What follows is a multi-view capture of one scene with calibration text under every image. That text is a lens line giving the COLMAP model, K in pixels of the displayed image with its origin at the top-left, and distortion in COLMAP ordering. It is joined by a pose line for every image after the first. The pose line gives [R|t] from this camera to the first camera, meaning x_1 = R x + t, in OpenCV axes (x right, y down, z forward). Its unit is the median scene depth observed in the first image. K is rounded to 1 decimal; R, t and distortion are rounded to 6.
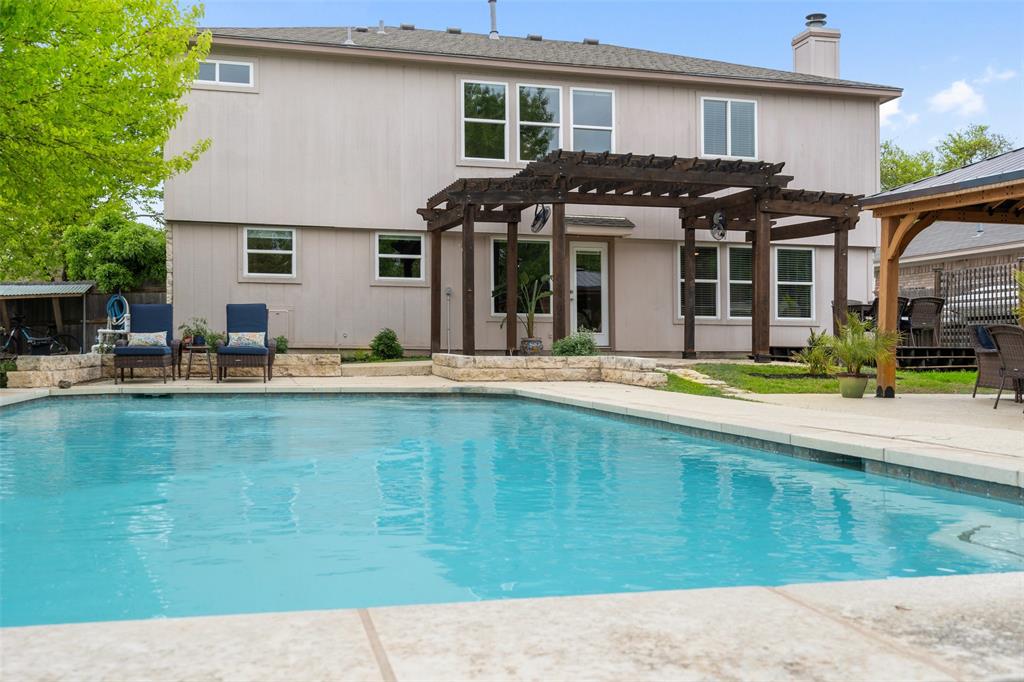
lens RADIAL K [[986.1, 0, 508.0], [0, 986.1, 338.5], [0, 0, 1]] dist [0.012227, -0.000017]
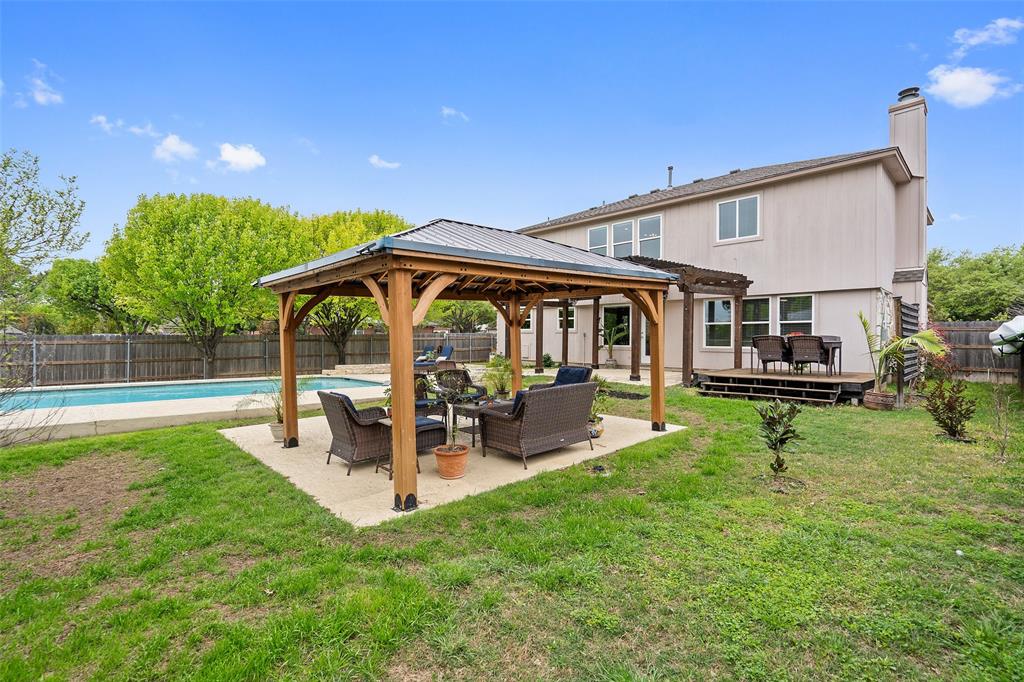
lens RADIAL K [[472.3, 0, 511.9], [0, 472.3, 344.4], [0, 0, 1]] dist [-0.003258, 0.000552]
pose [[0.488691, -0.000164, -0.872457, 0.702448], [-0.010554, 0.999926, -0.006100, -0.019243], [0.872393, 0.012189, 0.488653, 0.384455]]
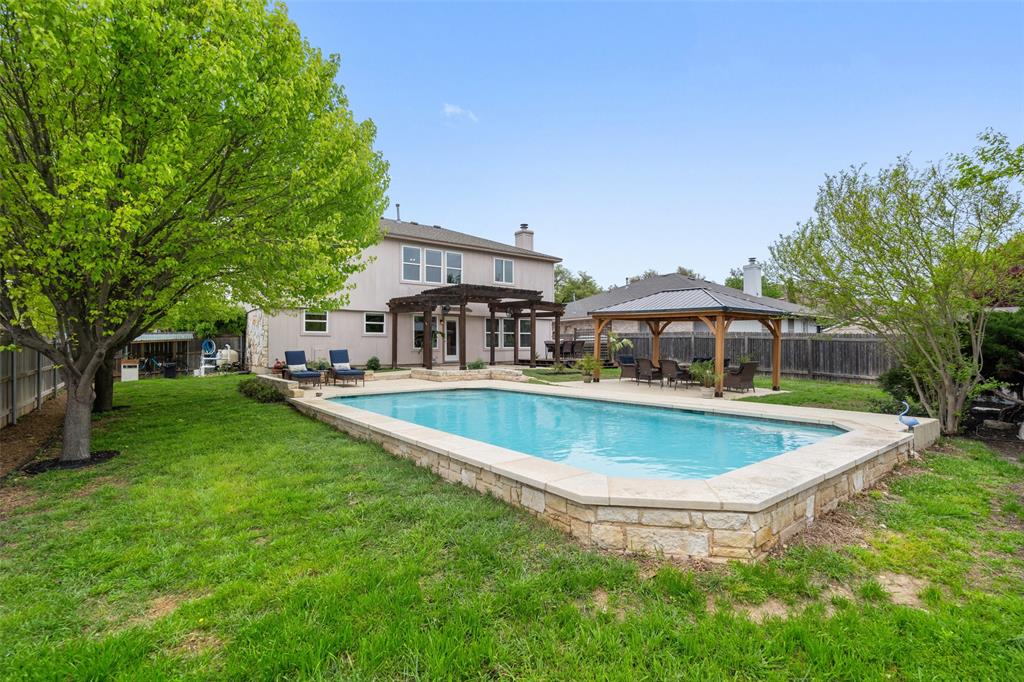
lens RADIAL K [[468.9, 0, 512.0], [0, 468.9, 341.0], [0, 0, 1]] dist [-0.002647, 0.000154]
pose [[0.910814, -0.006142, 0.412770, -0.254663], [0.008112, 0.999963, -0.003022, -0.035997], [-0.412736, 0.006101, 0.910830, -0.079083]]
